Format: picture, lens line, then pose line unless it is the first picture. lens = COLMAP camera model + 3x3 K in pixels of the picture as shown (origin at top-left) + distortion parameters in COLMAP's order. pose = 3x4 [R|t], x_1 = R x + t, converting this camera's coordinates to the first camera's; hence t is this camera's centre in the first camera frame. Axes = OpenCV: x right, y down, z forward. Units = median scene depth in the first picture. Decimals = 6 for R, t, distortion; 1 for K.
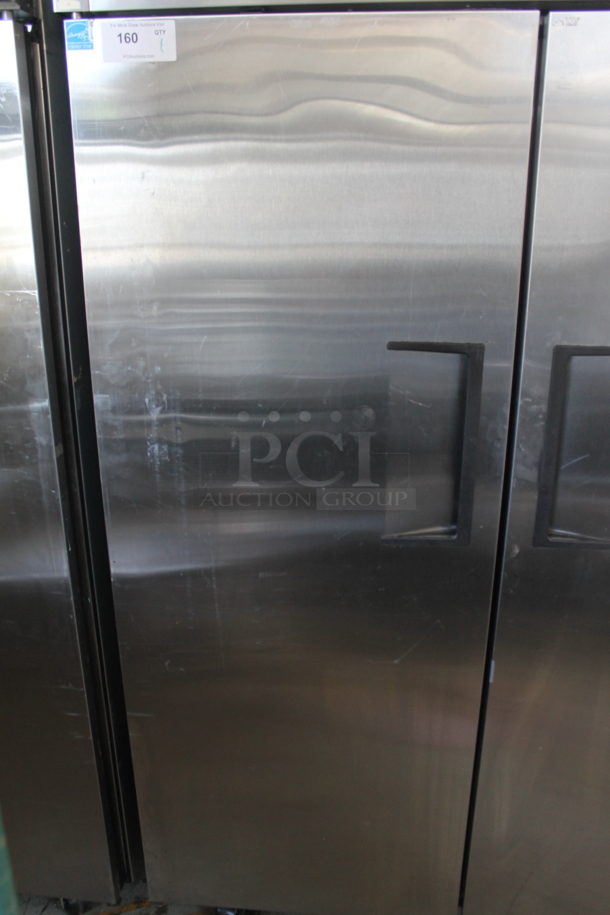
lens RADIAL K [[776.3, 0, 305.0], [0, 776.3, 457.5], [0, 0, 1]] dist [-0.166442, 0.160848]
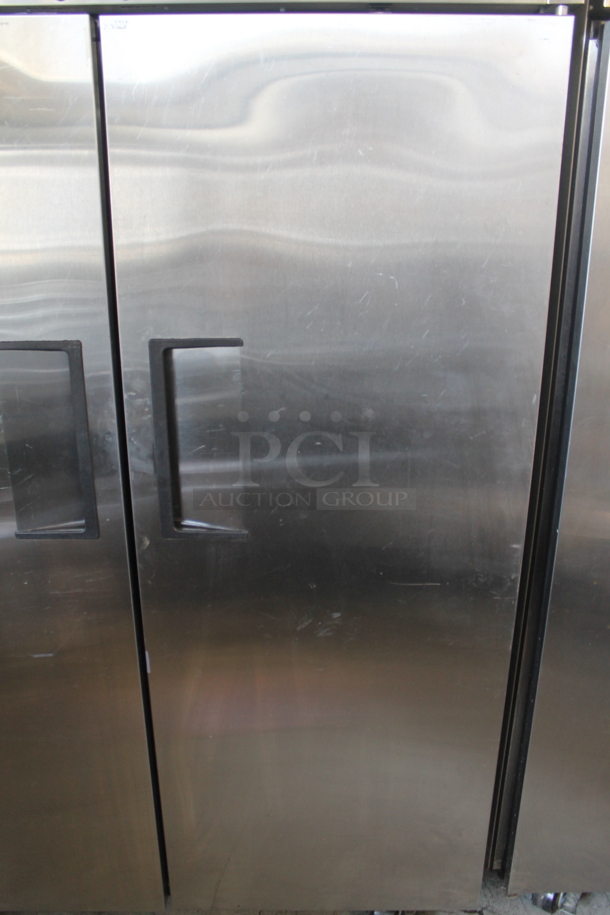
lens RADIAL K [[776.3, 0, 305.0], [0, 776.3, 457.5], [0, 0, 1]] dist [-0.166442, 0.160848]
pose [[0.996705, -0.029748, 0.075464, 0.431552], [0.029834, 0.999555, -0.000011, 0.016096], [-0.075430, 0.002262, 0.997149, -0.037819]]
